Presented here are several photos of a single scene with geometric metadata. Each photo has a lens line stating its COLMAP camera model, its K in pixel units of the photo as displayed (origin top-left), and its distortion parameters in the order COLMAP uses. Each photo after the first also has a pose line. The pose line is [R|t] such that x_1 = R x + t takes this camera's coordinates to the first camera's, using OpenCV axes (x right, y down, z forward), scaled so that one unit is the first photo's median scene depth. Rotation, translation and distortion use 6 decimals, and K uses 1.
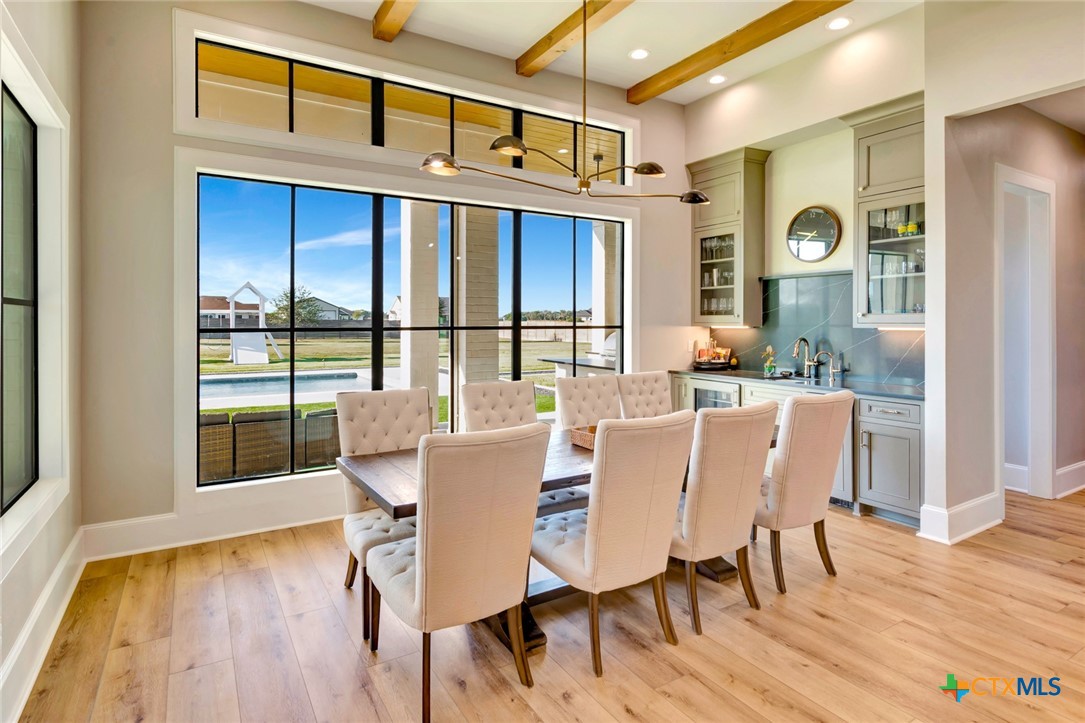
lens RADIAL K [[564.9, 0, 535.6], [0, 564.9, 325.4], [0, 0, 1]] dist [0.004245, 0.000320]
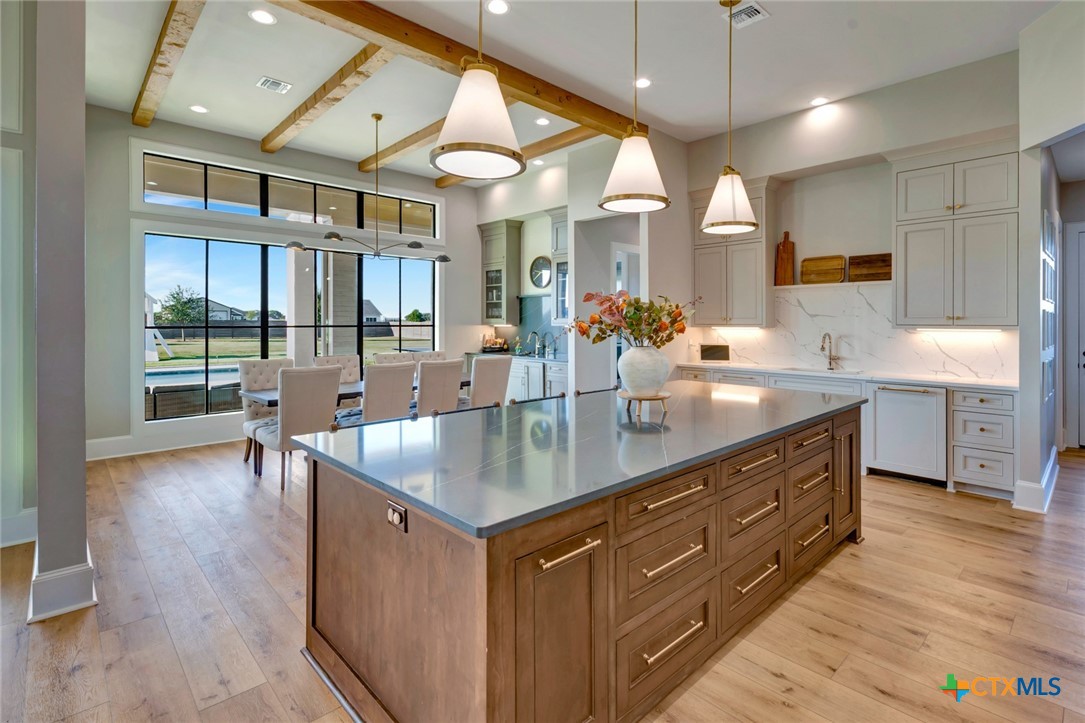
lens RADIAL K [[520.7, 0, 564.8], [0, 520.7, 327.9], [0, 0, 1]] dist [-0.002300, -0.000646]
pose [[0.972230, -0.001529, 0.234023, 0.169317], [0.000491, 0.999990, 0.004494, 0.002813], [-0.234028, -0.004254, 0.972221, -0.530073]]
